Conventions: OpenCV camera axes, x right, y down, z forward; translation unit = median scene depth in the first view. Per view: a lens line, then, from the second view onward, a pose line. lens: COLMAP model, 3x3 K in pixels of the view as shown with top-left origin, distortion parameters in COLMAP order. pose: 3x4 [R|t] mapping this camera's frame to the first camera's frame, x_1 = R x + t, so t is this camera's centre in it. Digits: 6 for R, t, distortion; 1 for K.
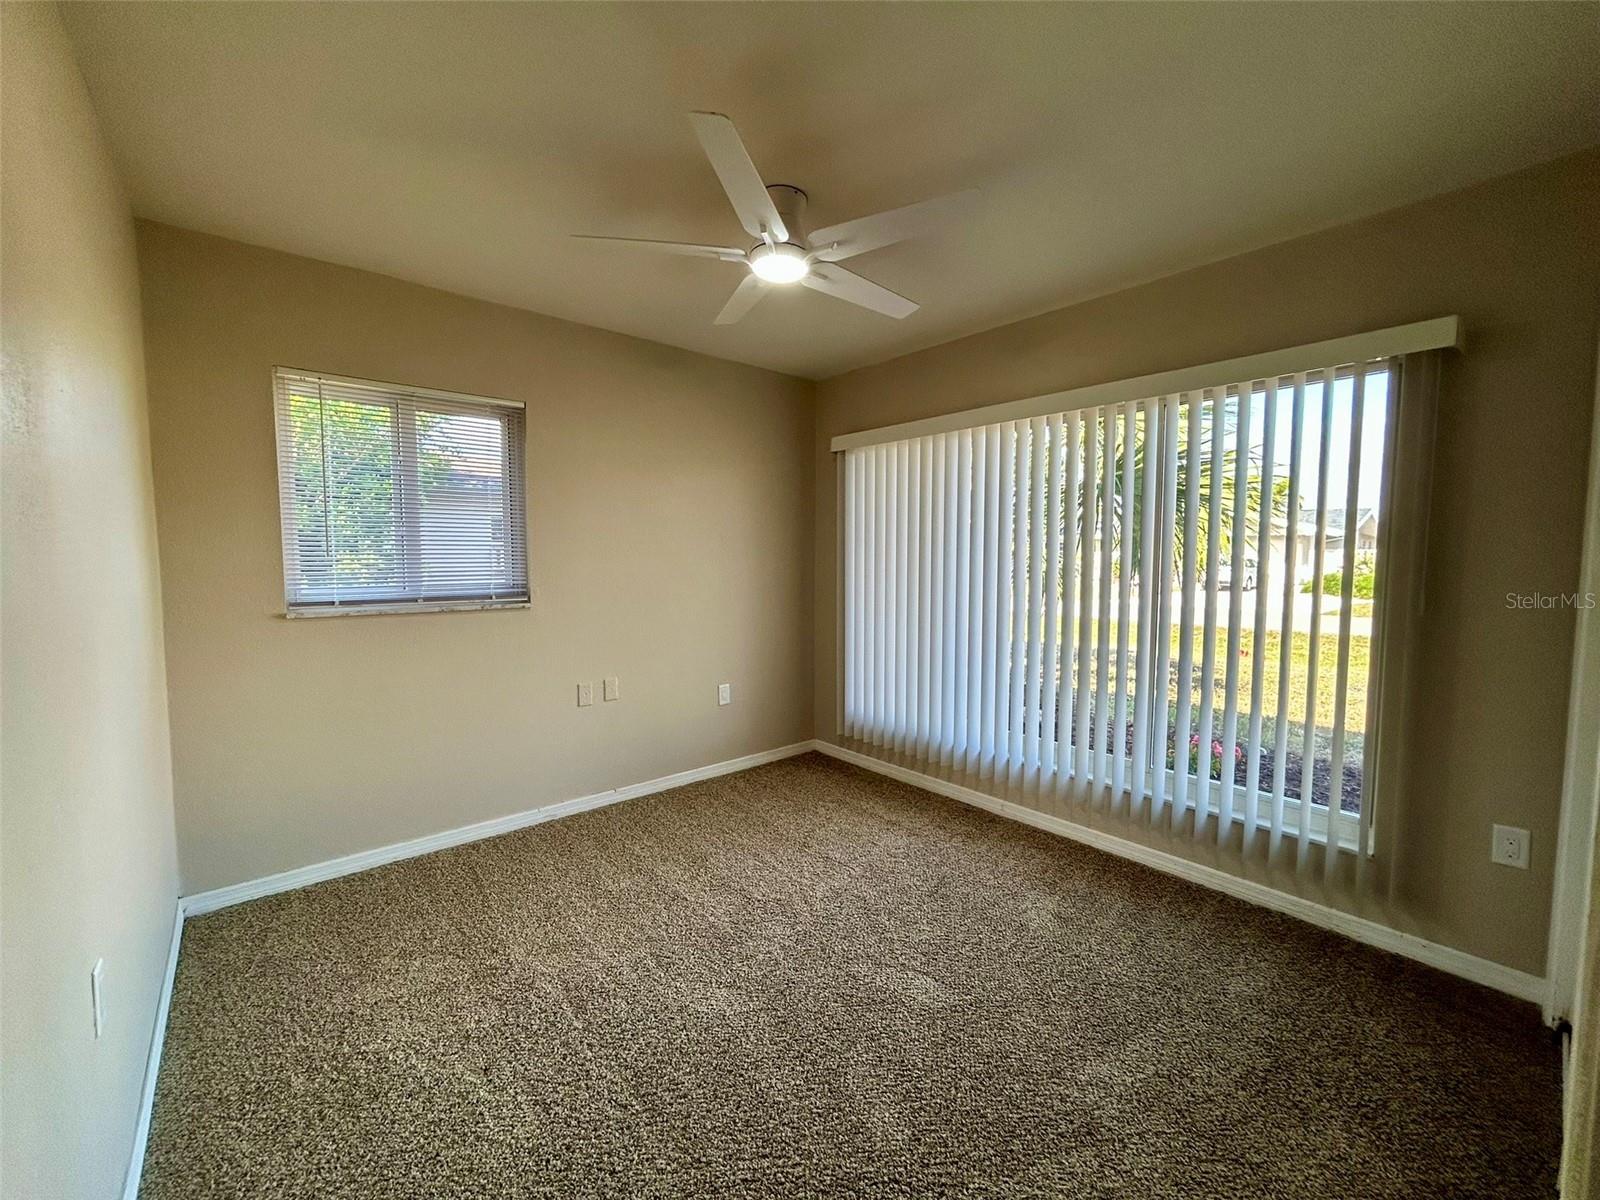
lens RADIAL K [[647.4, 0, 802.9], [0, 647.4, 599.8], [0, 0, 1]] dist [0.001214, 0.000146]
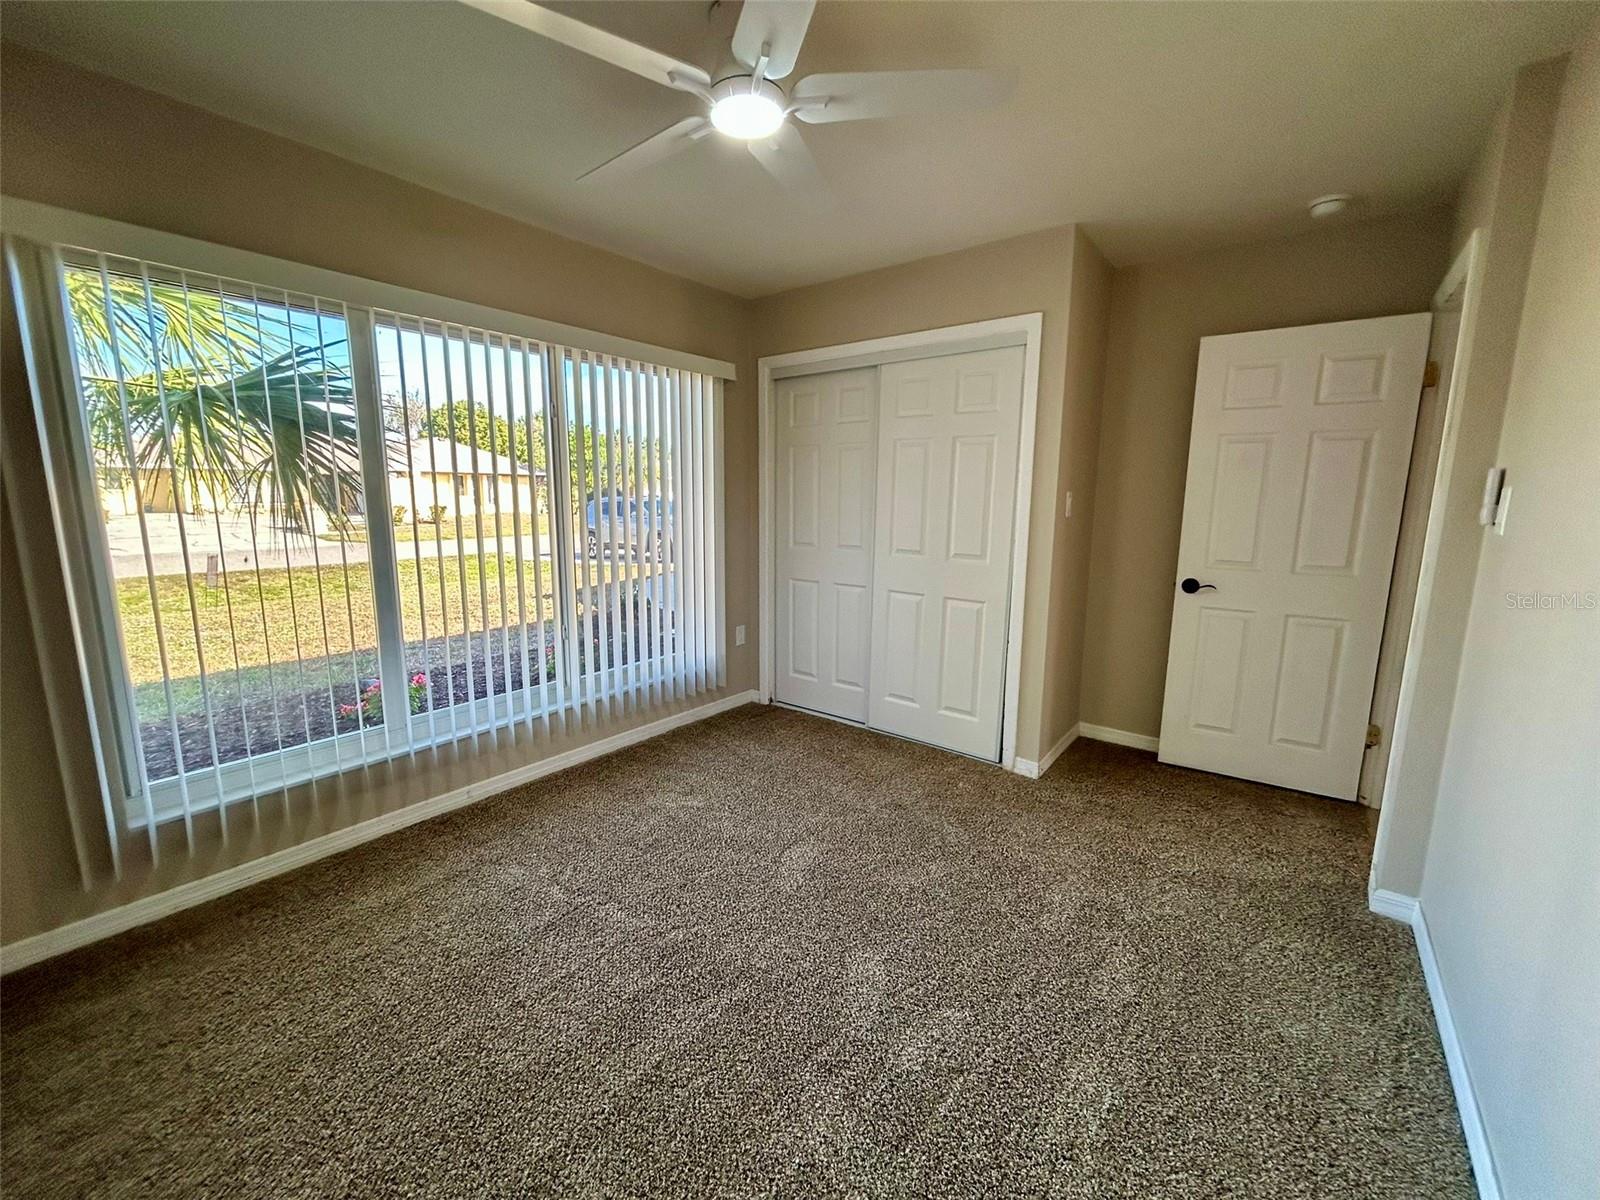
lens RADIAL K [[647.4, 0, 802.9], [0, 647.4, 599.8], [0, 0, 1]] dist [0.001214, 0.000146]
pose [[-0.193988, -0.173494, 0.965540, -0.687850], [0.054600, 0.980802, 0.187207, -0.079506], [-0.979483, 0.089035, -0.180791, 0.875746]]
